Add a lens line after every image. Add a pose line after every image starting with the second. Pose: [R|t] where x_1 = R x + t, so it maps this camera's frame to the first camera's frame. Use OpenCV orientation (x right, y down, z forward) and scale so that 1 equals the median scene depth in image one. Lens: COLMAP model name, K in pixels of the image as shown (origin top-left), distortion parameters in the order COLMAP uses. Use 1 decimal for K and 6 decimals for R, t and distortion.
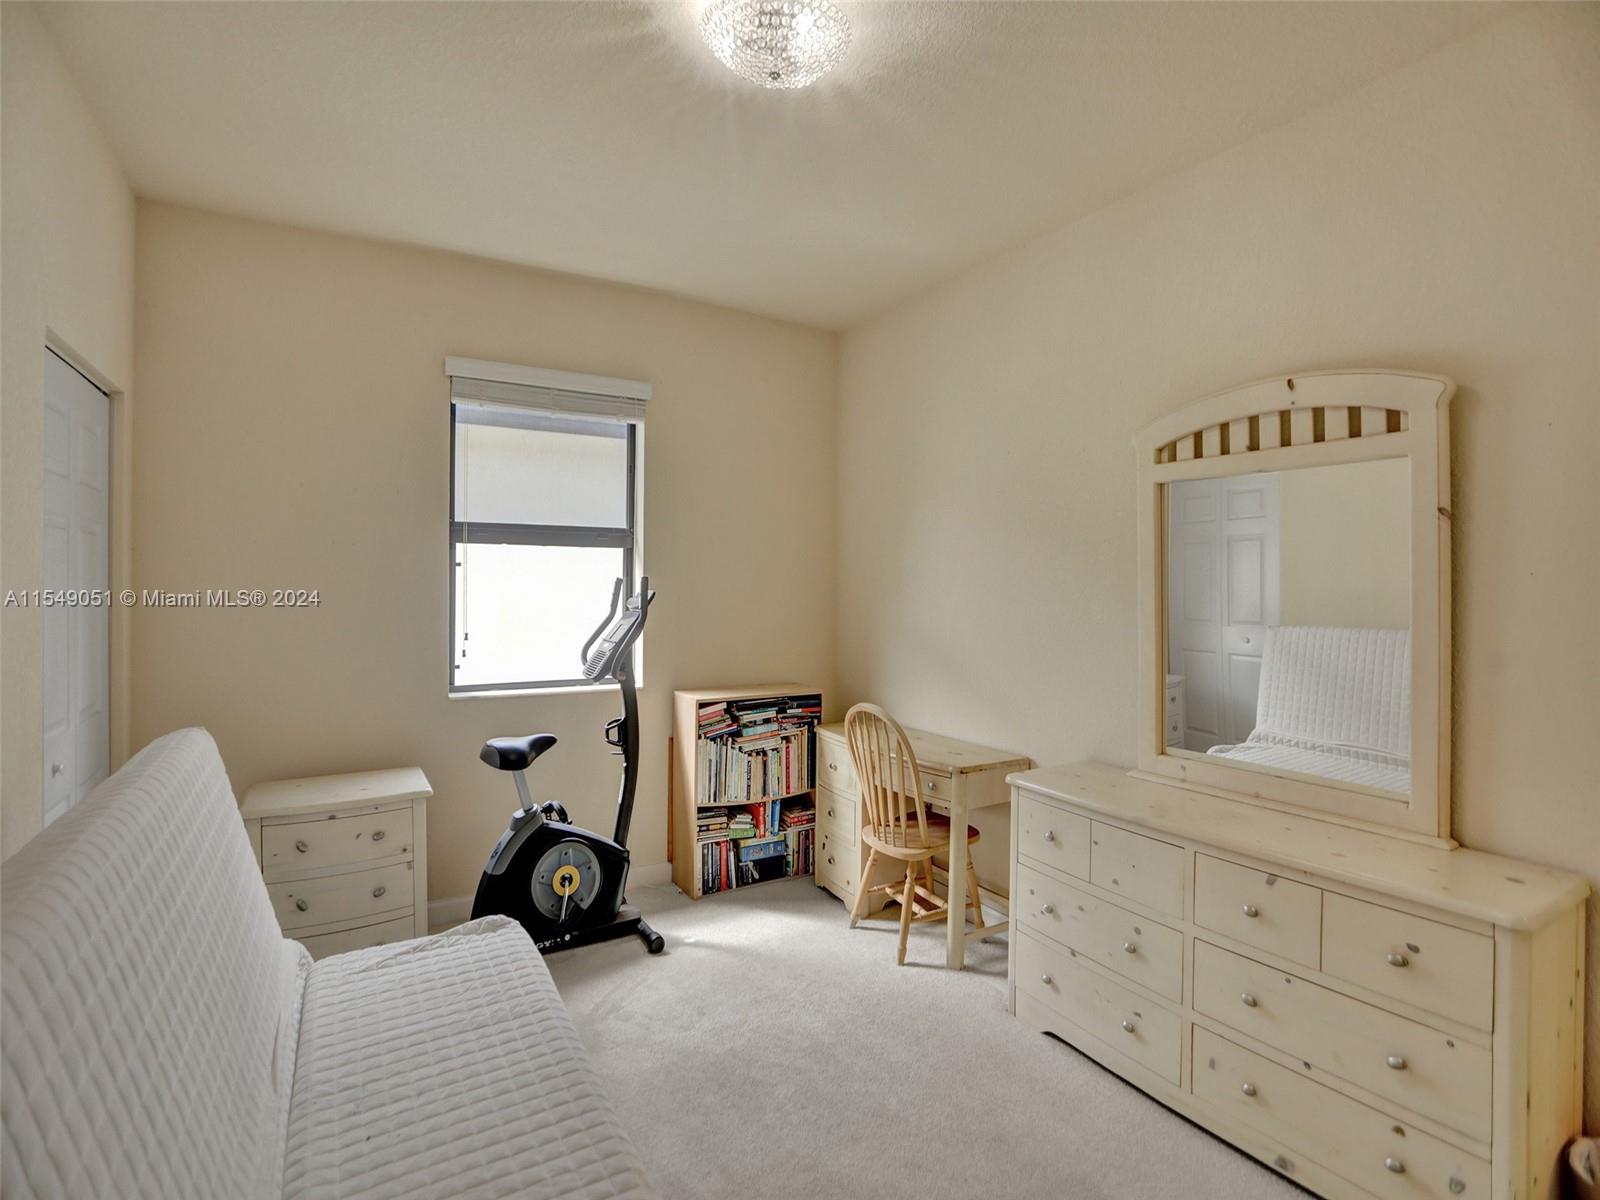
lens RADIAL K [[801.3, 0, 798.3], [0, 801.3, 586.0], [0, 0, 1]] dist [-0.065022, 0.025285]
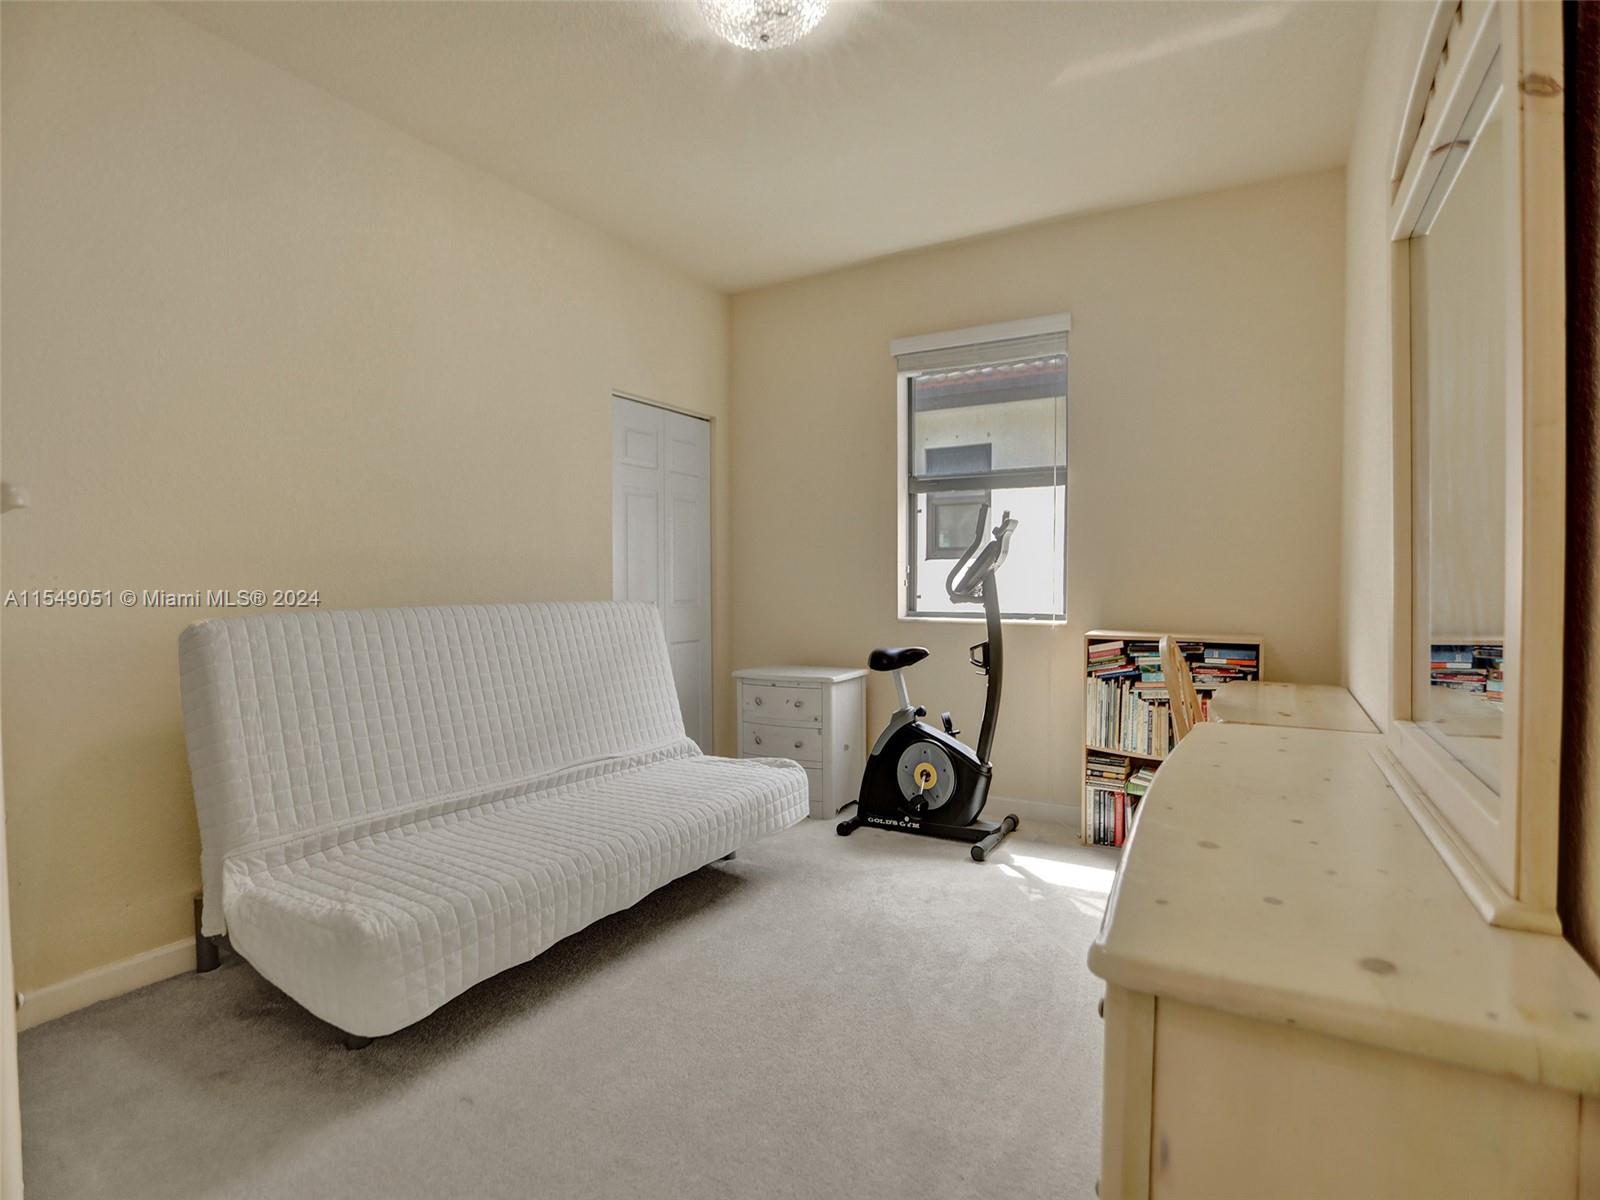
lens RADIAL K [[801.3, 0, 796.9], [0, 801.3, 604.5], [0, 0, 1]] dist [-0.065022, 0.025285]
pose [[0.475758, 0.020650, -0.879334, 0.596169], [0.001751, 0.999700, 0.024424, 0.091065], [0.879574, -0.013160, 0.475579, 0.274321]]
